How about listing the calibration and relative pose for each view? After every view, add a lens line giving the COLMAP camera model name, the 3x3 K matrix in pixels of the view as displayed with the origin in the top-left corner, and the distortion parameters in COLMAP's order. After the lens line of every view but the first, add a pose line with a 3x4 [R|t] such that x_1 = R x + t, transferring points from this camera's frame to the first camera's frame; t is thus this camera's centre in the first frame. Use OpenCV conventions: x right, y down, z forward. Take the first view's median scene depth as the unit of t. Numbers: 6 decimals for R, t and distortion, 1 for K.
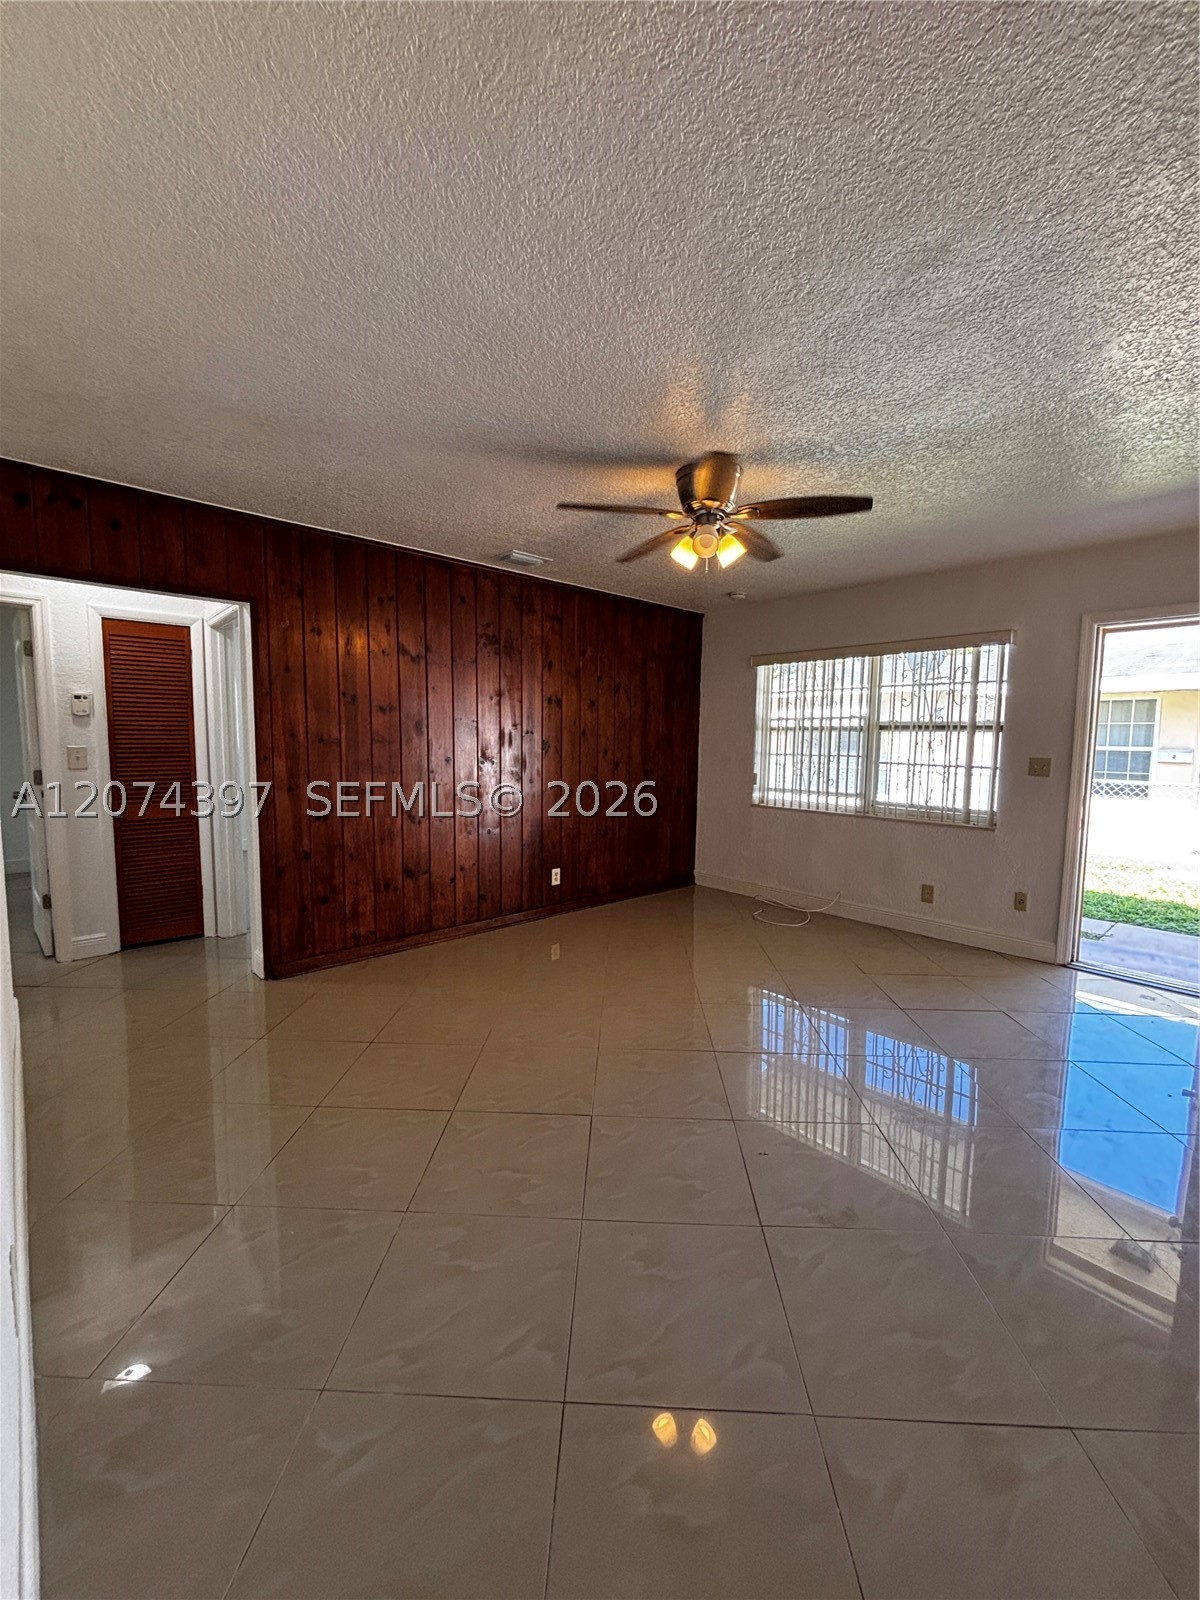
lens RADIAL K [[646.6, 0, 603.8], [0, 646.6, 800.4], [0, 0, 1]] dist [0.000853, 0.000151]
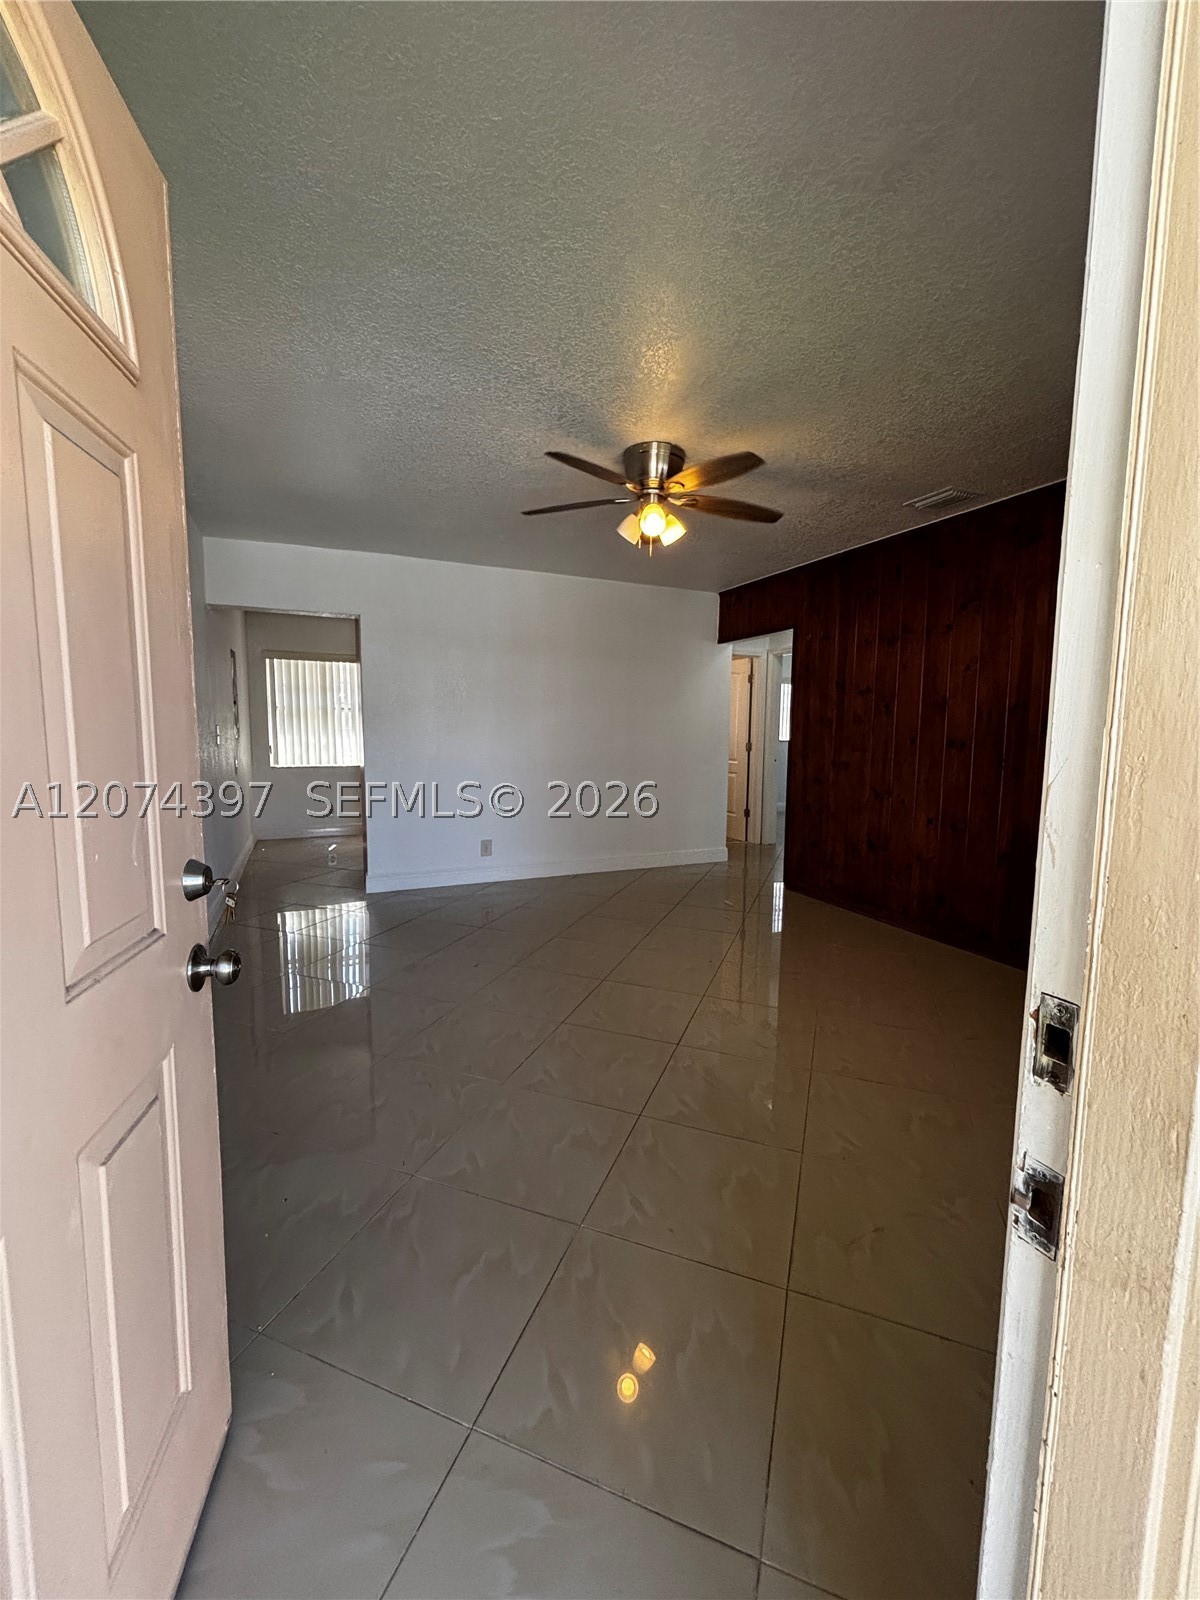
lens RADIAL K [[646.6, 0, 603.8], [0, 646.6, 800.4], [0, 0, 1]] dist [0.000853, 0.000151]
pose [[-0.307956, 0.088430, -0.947282, 0.574273], [-0.101652, 0.986913, 0.125176, -0.032787], [0.945955, 0.134842, -0.294936, 0.605353]]
